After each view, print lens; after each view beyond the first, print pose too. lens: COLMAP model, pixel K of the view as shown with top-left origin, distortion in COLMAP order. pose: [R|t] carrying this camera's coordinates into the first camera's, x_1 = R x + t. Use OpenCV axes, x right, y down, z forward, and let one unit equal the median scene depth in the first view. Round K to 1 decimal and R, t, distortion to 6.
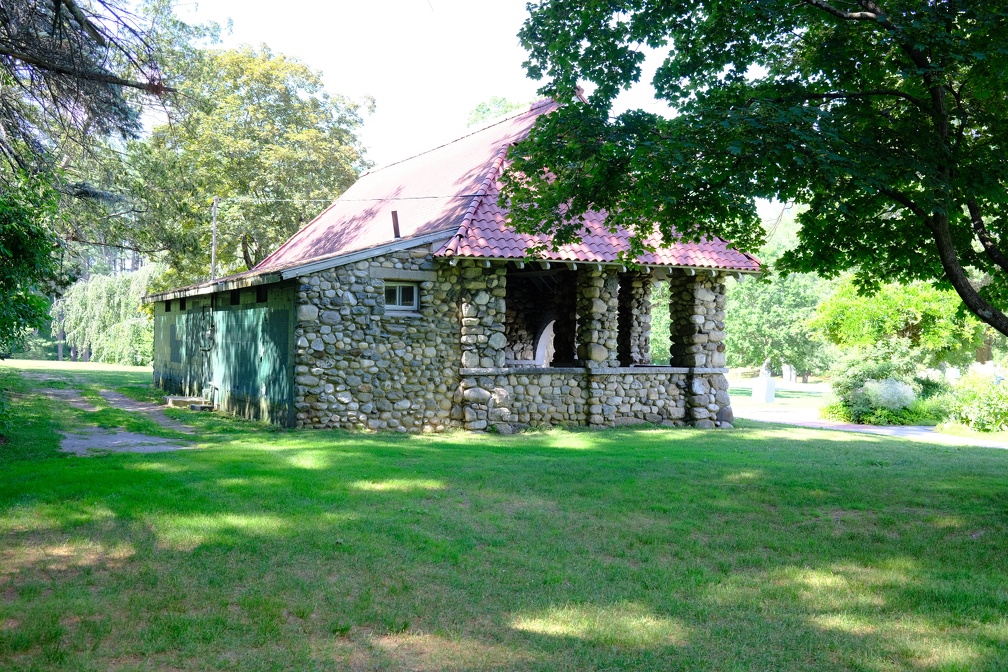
lens RADIAL K [[1022.9, 0, 501.2], [0, 1022.9, 342.9], [0, 0, 1]] dist [-0.021240, 0.000000]
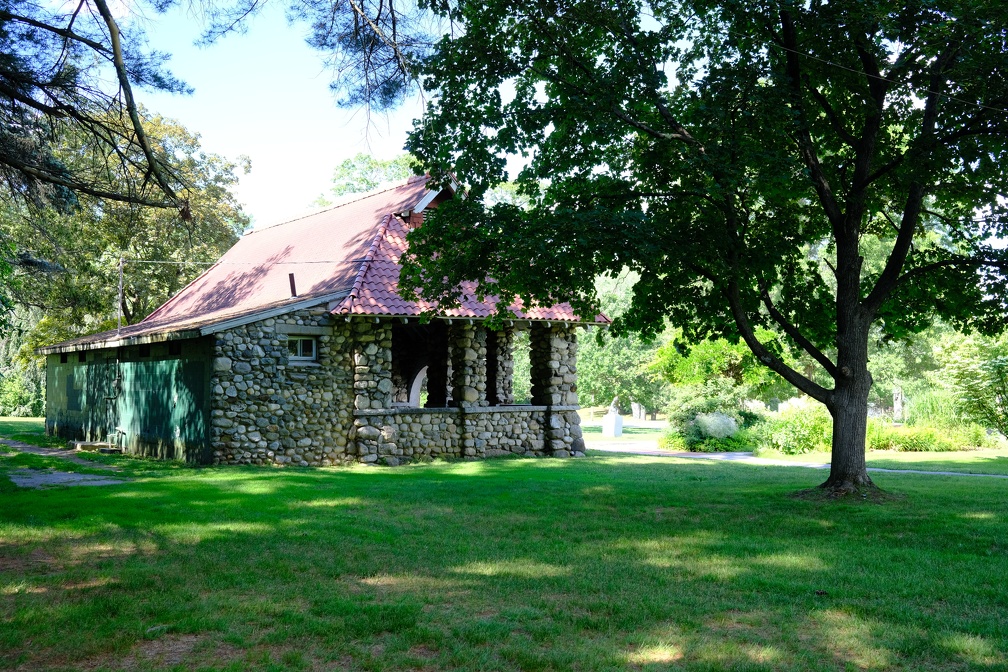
lens RADIAL K [[1022.9, 0, 498.1], [0, 1022.9, 338.1], [0, 0, 1]] dist [-0.021240, 0.000000]
pose [[0.990476, -0.010205, 0.137304, -0.035853], [0.016585, 0.998831, -0.045405, -0.001077], [-0.136680, 0.047250, 0.989488, -0.173882]]
